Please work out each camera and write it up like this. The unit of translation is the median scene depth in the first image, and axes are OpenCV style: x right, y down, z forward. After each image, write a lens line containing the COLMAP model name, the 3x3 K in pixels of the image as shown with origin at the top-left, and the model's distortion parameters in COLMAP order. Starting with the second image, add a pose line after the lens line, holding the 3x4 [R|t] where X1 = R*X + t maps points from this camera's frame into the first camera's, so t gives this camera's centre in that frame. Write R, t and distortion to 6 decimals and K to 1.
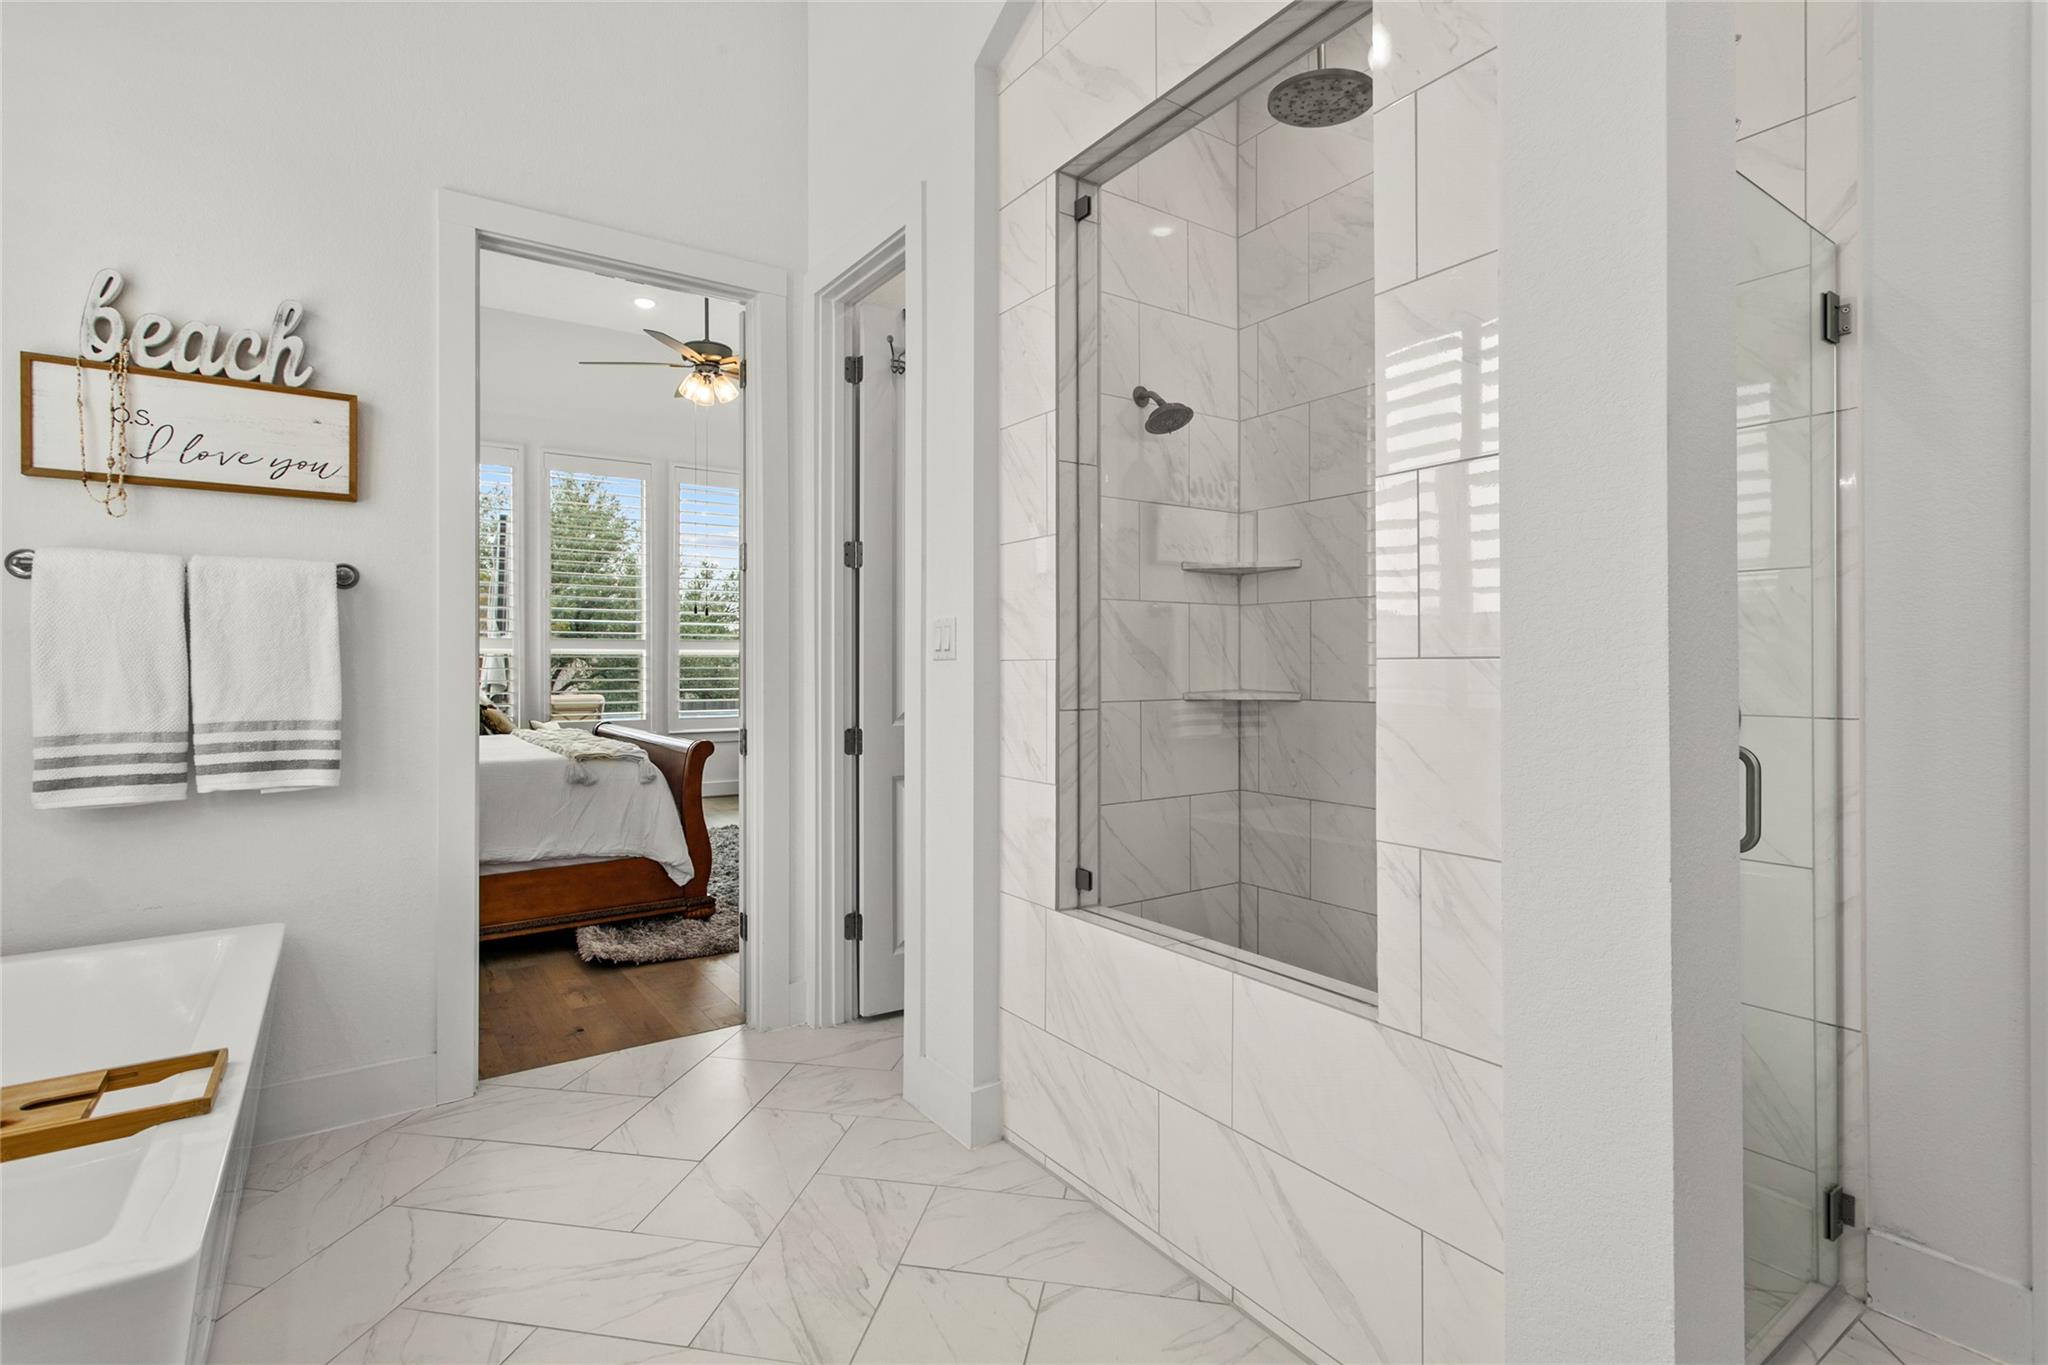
lens RADIAL K [[966.0, 0, 1016.3], [0, 966.0, 662.0], [0, 0, 1]] dist [-0.001059, 0.000624]
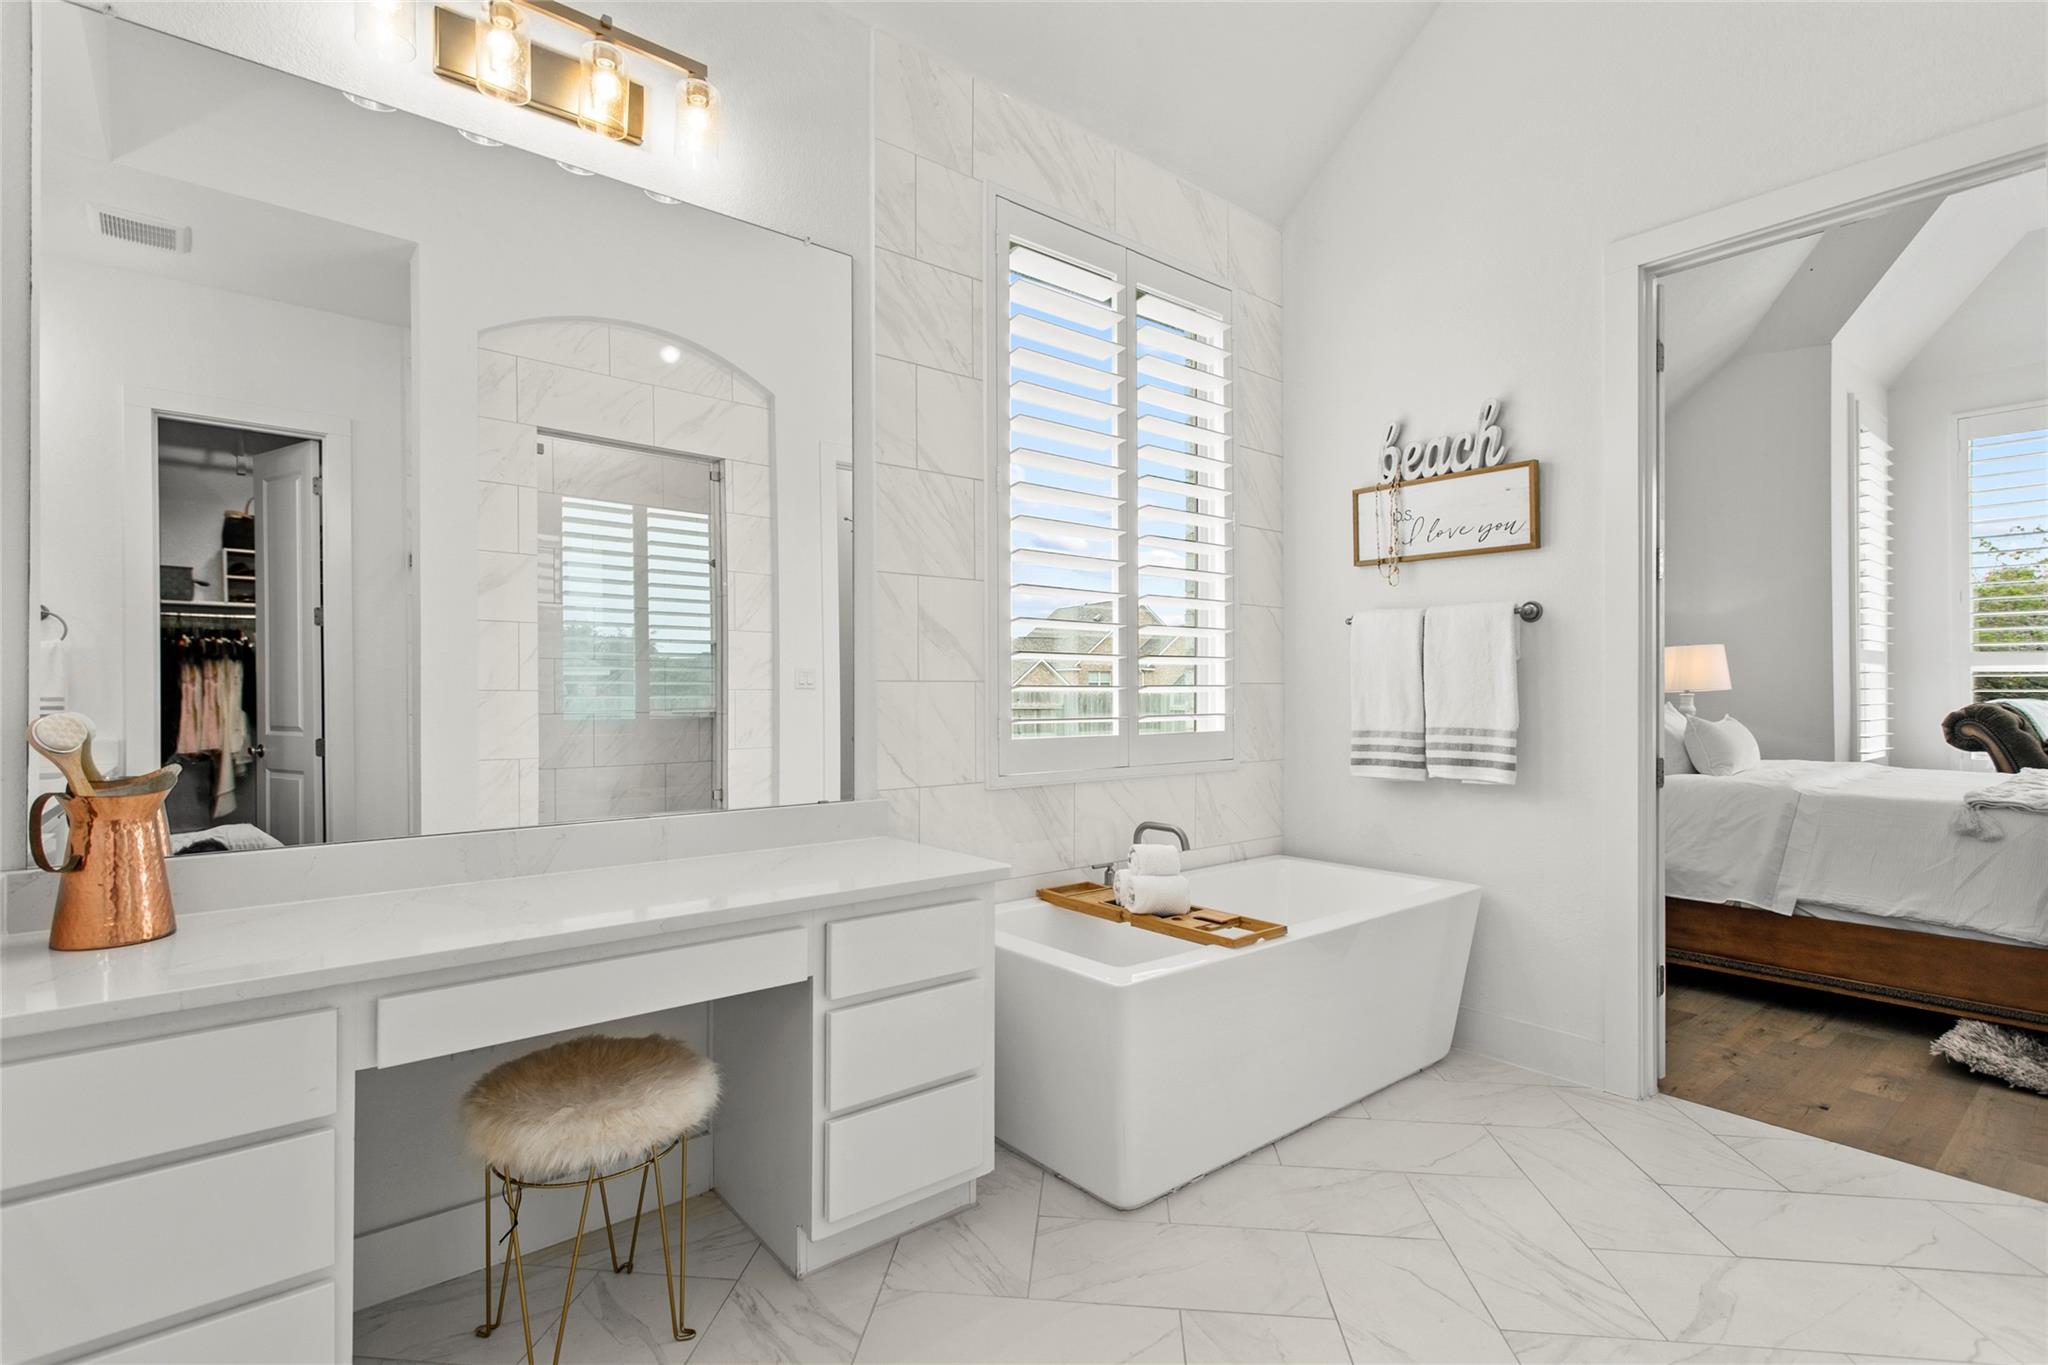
lens RADIAL K [[989.4, 0, 1024.0], [0, 989.4, 682.5], [0, 0, 1]] dist [0.017758, 0.000325]
pose [[0.092687, -0.002515, -0.995692, 0.511598], [0.002923, 0.999993, -0.002254, 0.000090], [0.995691, -0.002702, 0.092694, 0.275361]]
